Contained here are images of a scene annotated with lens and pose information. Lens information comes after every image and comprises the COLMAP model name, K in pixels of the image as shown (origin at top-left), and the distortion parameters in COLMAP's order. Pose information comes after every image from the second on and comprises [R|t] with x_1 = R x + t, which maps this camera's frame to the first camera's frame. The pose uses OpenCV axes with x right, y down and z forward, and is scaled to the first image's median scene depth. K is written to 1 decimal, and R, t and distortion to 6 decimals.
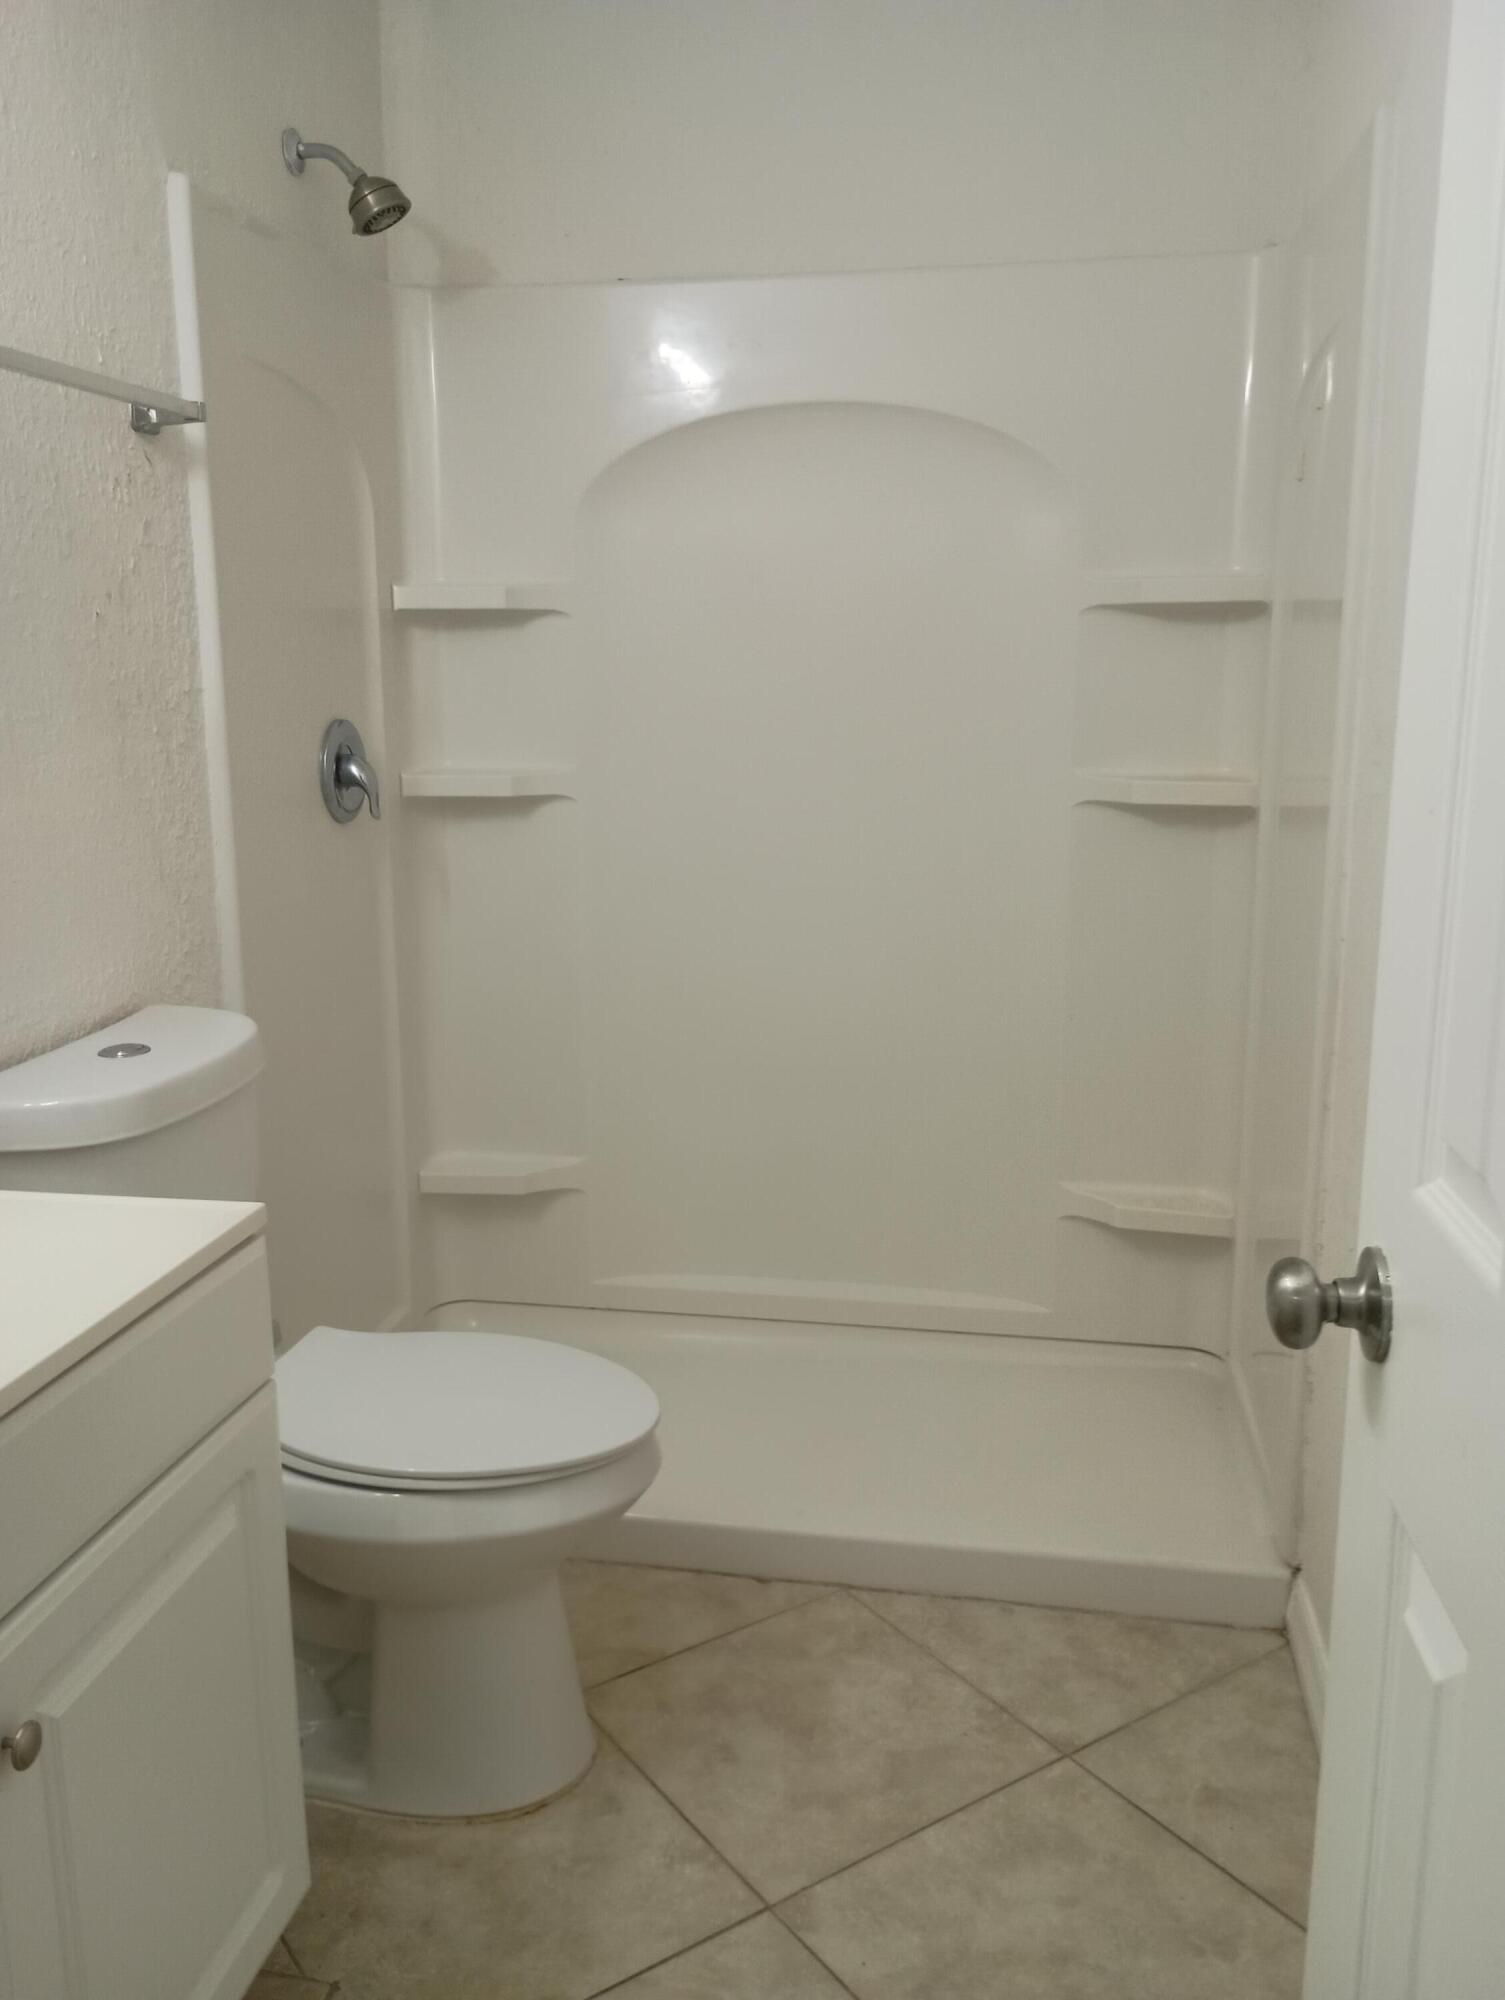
lens RADIAL K [[1664.8, 0, 761.6], [0, 1664.8, 997.8], [0, 0, 1]] dist [0.058830, -0.082711]
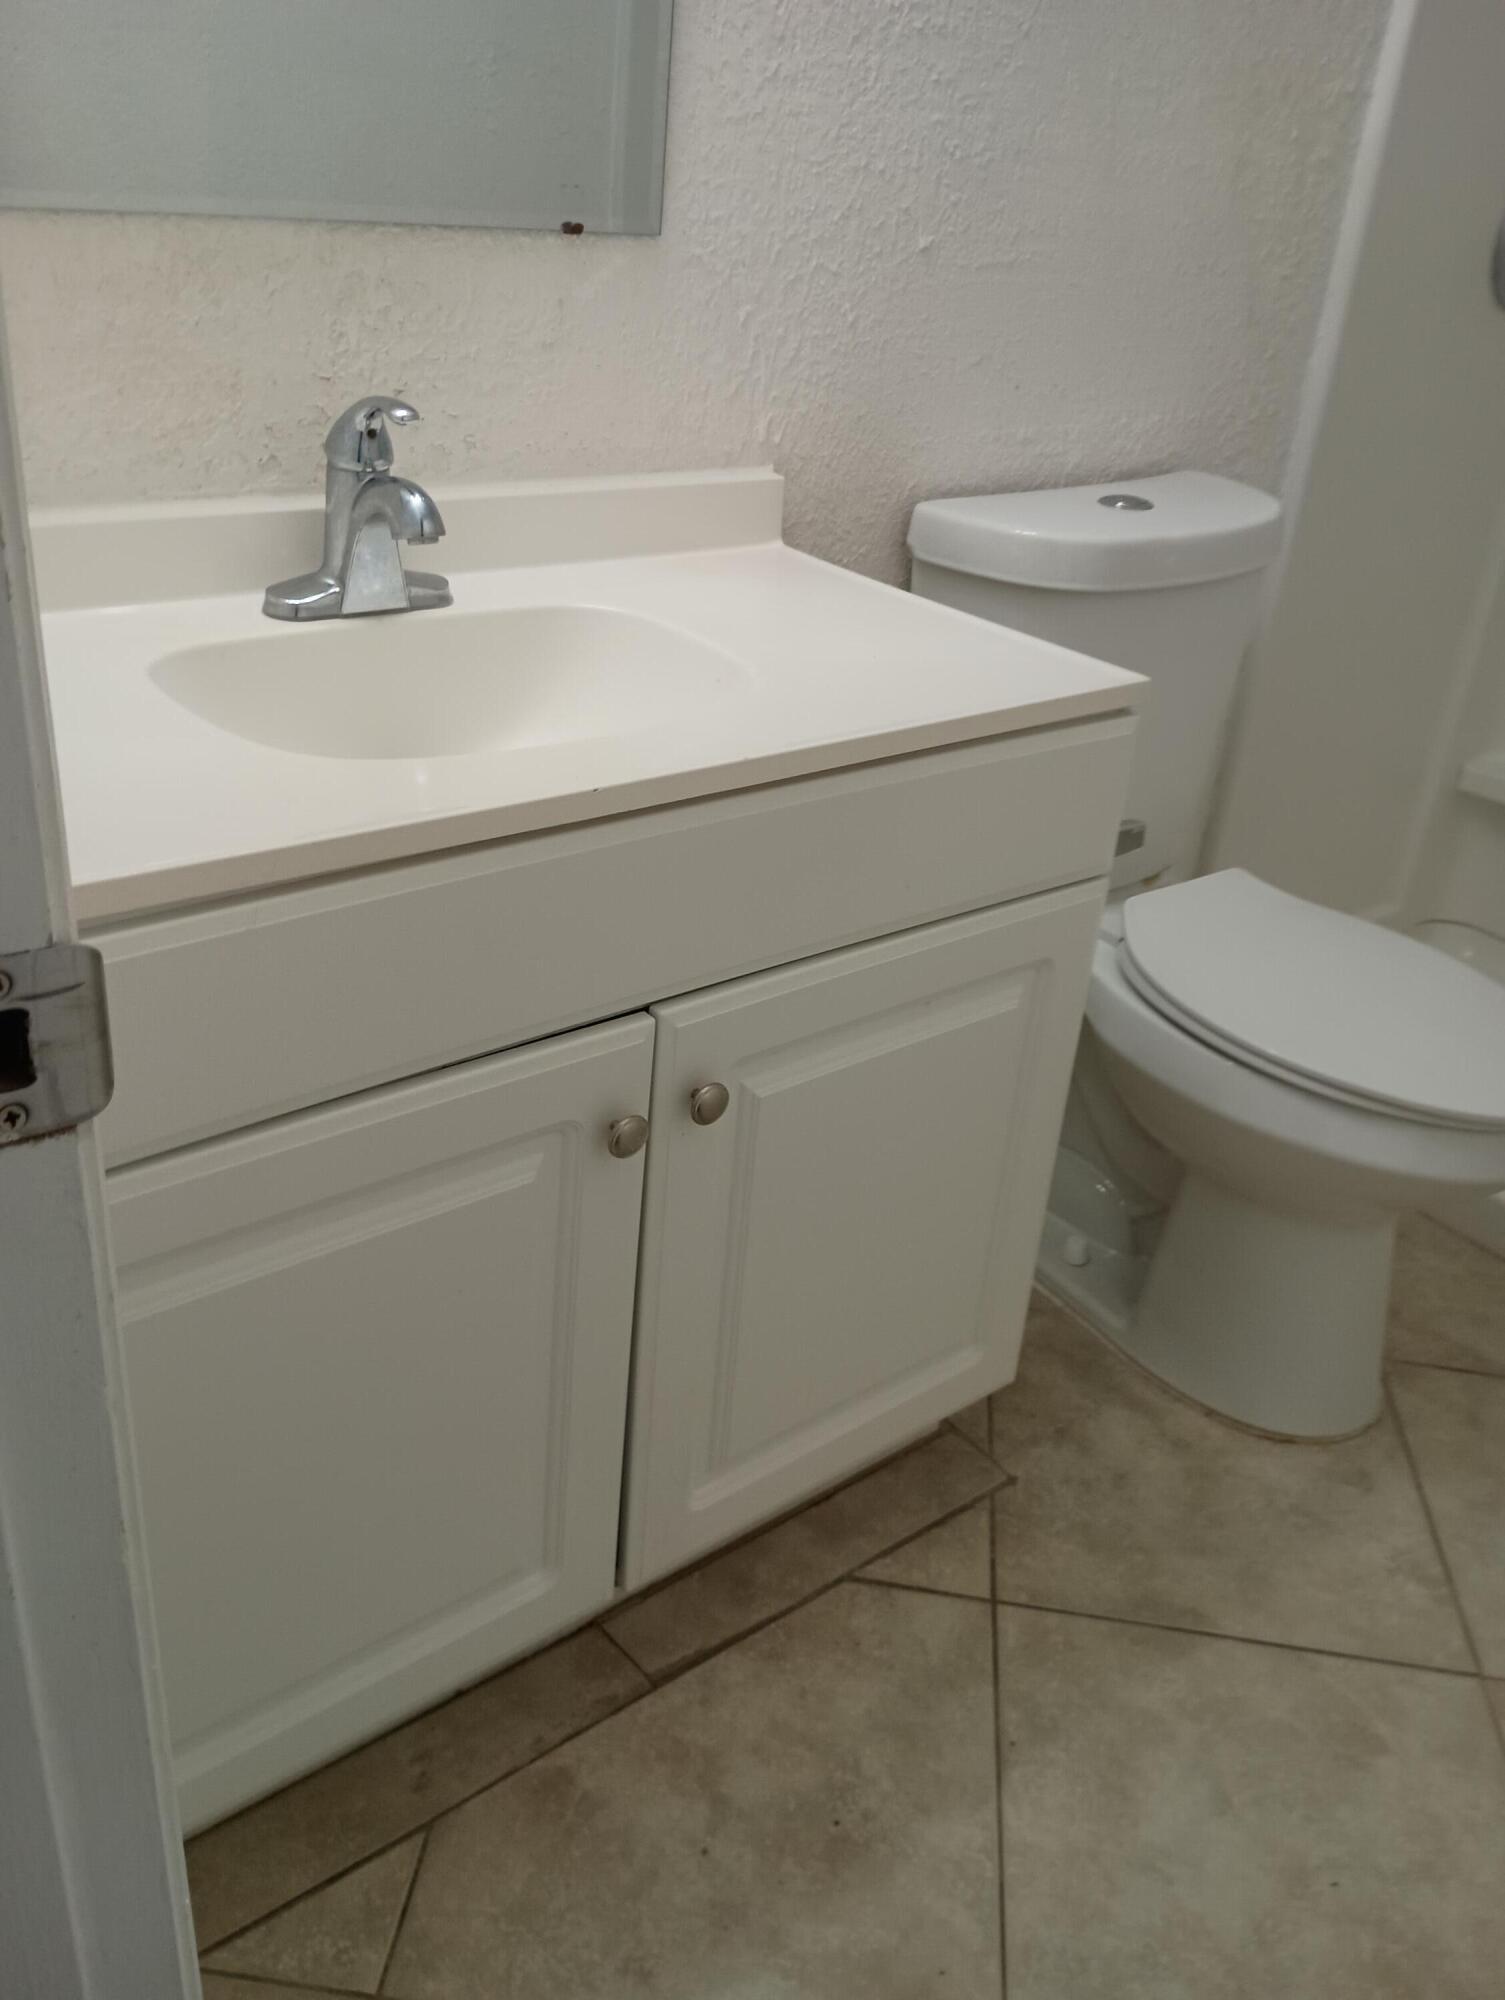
lens RADIAL K [[1664.8, 0, 761.6], [0, 1664.8, 997.8], [0, 0, 1]] dist [0.058830, -0.082711]
pose [[0.749058, 0.364915, -0.552945, 0.069568], [-0.219715, 0.924226, 0.312301, 0.039414], [0.625010, -0.112441, 0.772476, 0.149222]]
